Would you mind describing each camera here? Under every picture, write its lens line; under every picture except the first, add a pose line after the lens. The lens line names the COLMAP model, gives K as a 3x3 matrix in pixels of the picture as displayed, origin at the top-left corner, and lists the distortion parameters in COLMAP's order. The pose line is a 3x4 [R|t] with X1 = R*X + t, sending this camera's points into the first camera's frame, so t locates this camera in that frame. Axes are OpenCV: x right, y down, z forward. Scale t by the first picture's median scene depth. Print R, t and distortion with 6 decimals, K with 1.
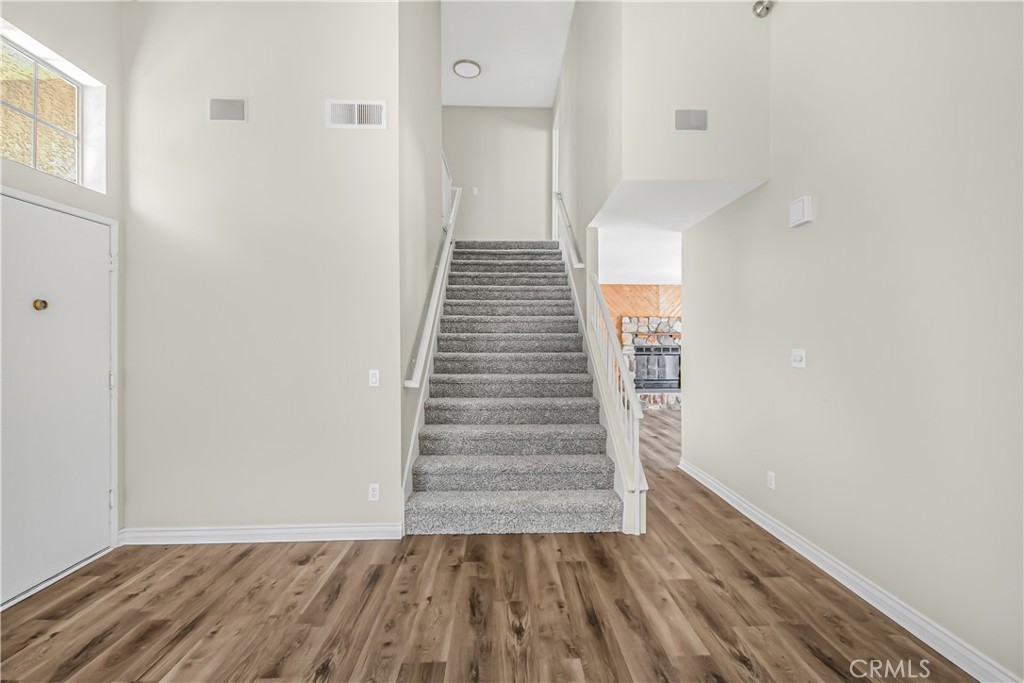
lens RADIAL K [[451.3, 0, 540.2], [0, 451.3, 339.5], [0, 0, 1]] dist [0.008575, -0.000320]
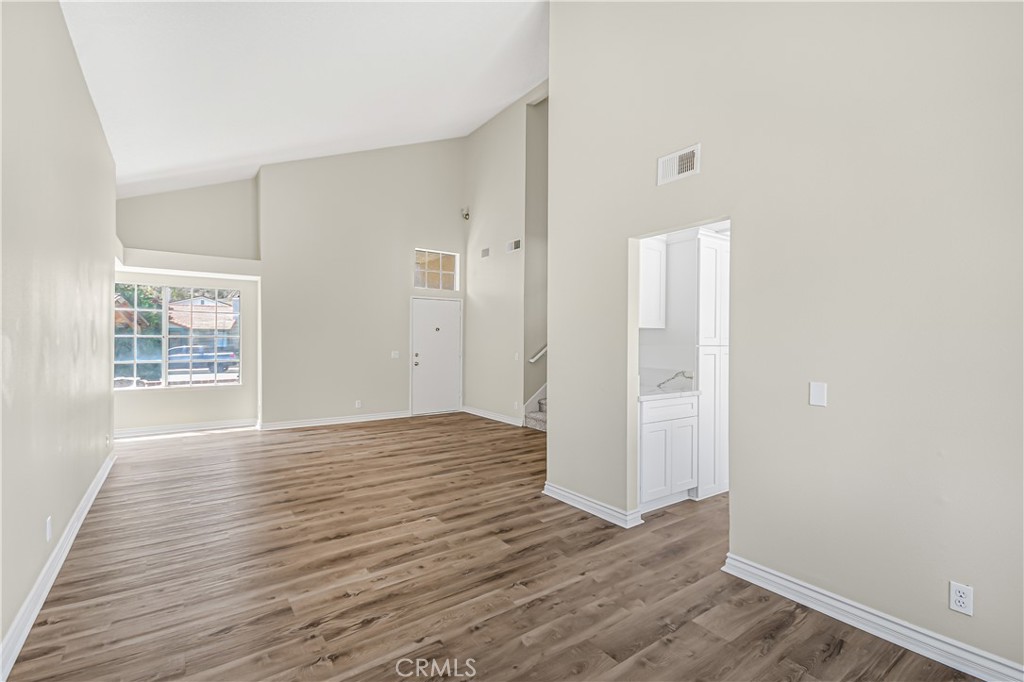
lens RADIAL K [[448.2, 0, 549.4], [0, 448.2, 340.6], [0, 0, 1]] dist [0.018069, -0.000206]
pose [[0.609067, 0.006116, -0.793095, 1.709588], [-0.006319, 0.999976, 0.002859, -0.006854], [0.793093, 0.003271, 0.609091, -0.307235]]
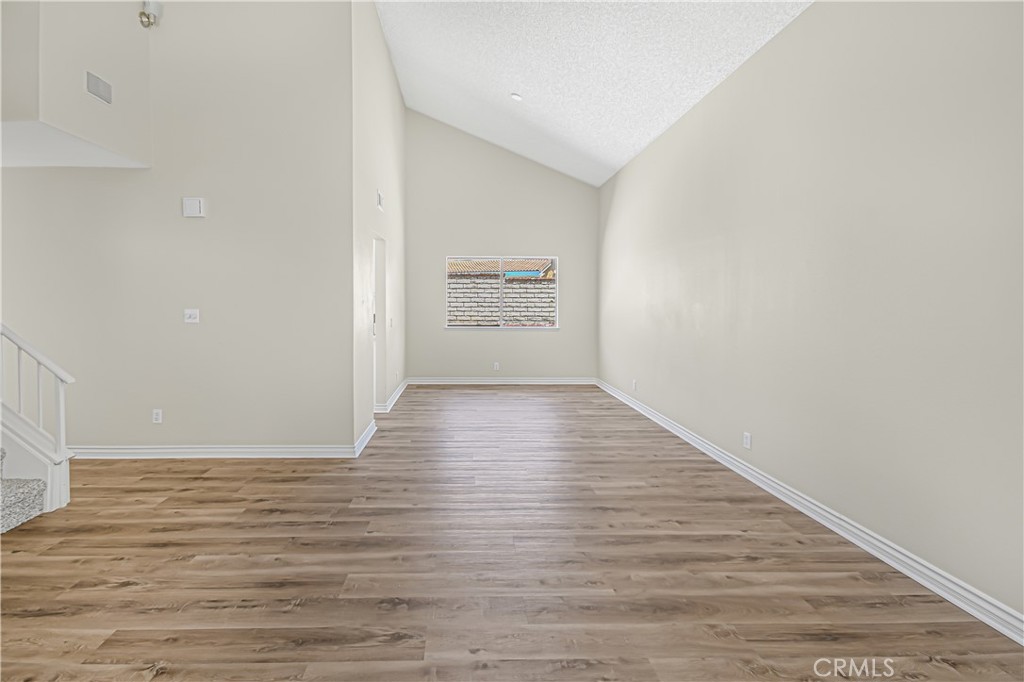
lens RADIAL K [[453.3, 0, 429.4], [0, 453.3, 317.8], [0, 0, 1]] dist [0.010292, -0.000134]
pose [[0.117381, -0.028771, 0.992670, -0.706540], [-0.005896, 0.999542, 0.029667, 0.002411], [-0.993070, -0.009335, 0.117157, 0.142747]]
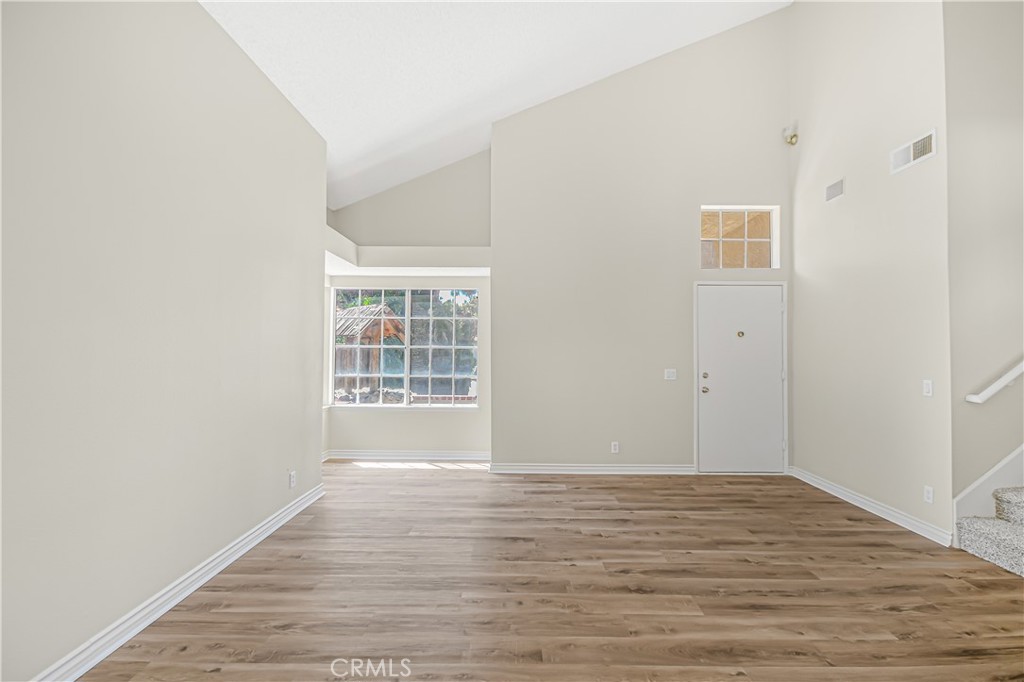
lens RADIAL K [[457.7, 0, 512.0], [0, 457.7, 341.0], [0, 0, 1]] dist [-0.010740, -0.000506]
pose [[-0.051962, -0.019066, -0.998467, 0.827823], [-0.005334, 0.999809, -0.018814, -0.001413], [0.998635, 0.004348, -0.052054, 0.070413]]
